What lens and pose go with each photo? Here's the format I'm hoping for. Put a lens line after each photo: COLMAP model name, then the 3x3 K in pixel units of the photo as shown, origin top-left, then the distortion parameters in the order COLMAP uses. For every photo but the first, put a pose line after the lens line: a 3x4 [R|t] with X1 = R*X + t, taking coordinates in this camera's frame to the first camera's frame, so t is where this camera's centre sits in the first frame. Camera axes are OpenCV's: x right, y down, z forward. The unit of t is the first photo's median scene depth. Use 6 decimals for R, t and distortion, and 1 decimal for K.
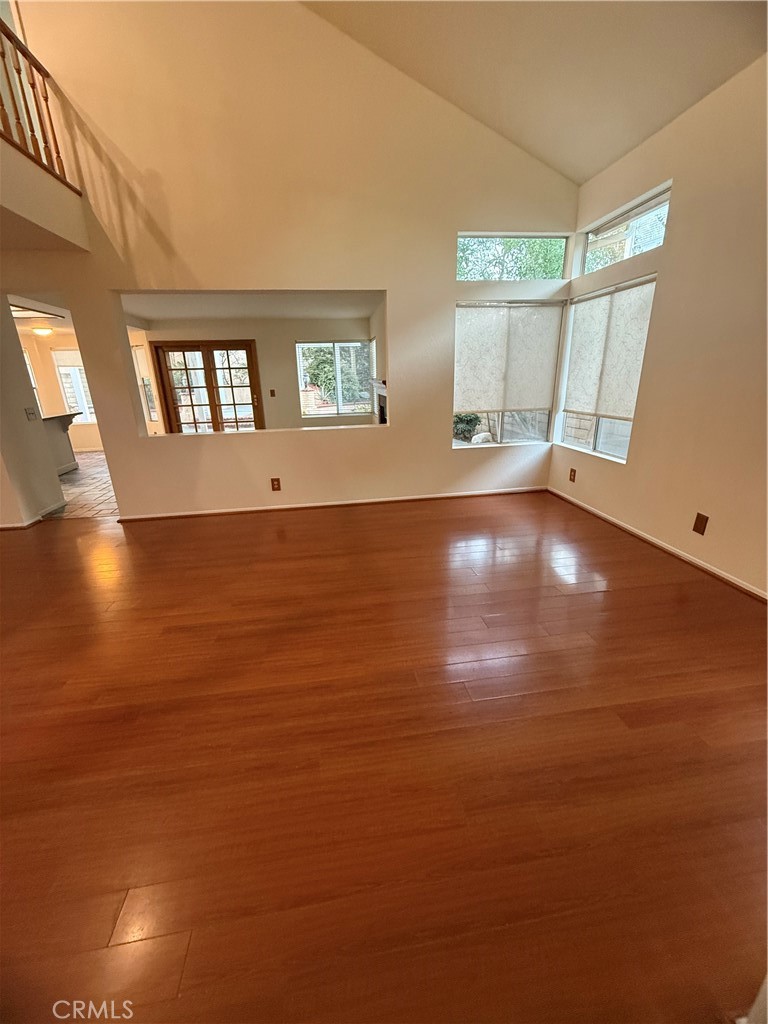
lens RADIAL K [[410.4, 0, 383.4], [0, 410.4, 511.4], [0, 0, 1]] dist [-0.000962, -0.000070]
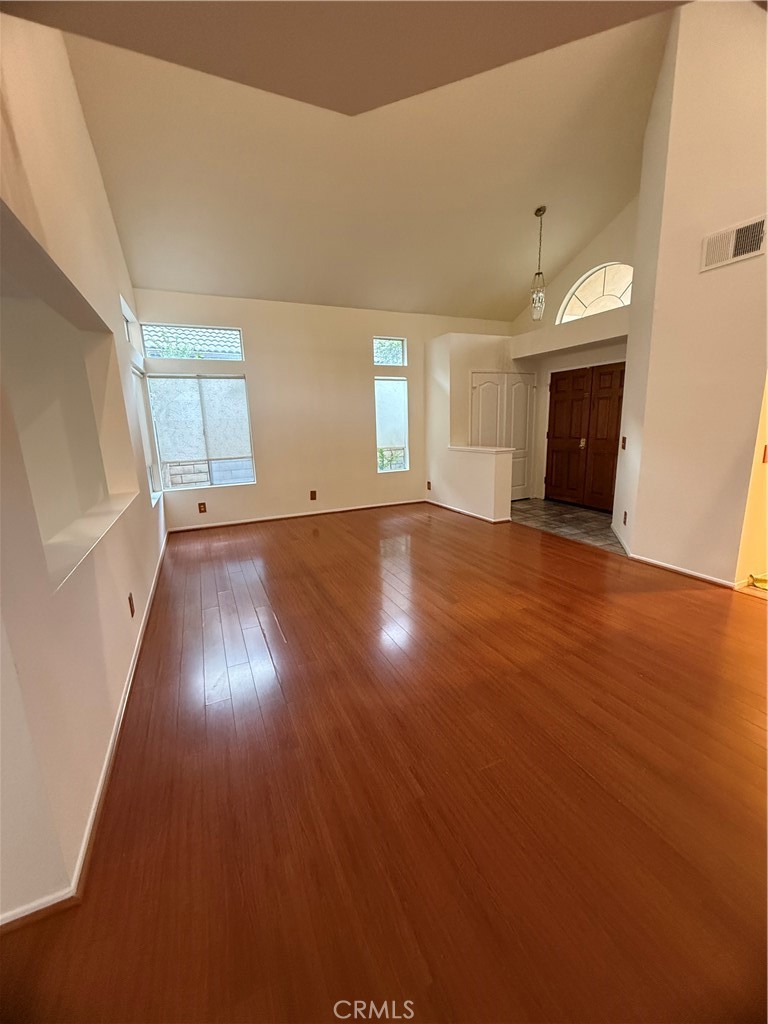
lens RADIAL K [[410.4, 0, 383.6], [0, 410.4, 511.9], [0, 0, 1]] dist [-0.000962, -0.000070]
pose [[-0.276704, -0.168943, 0.945988, -1.085176], [0.339742, 0.903649, 0.260757, -0.257979], [-0.898894, 0.393544, -0.192646, 0.874563]]
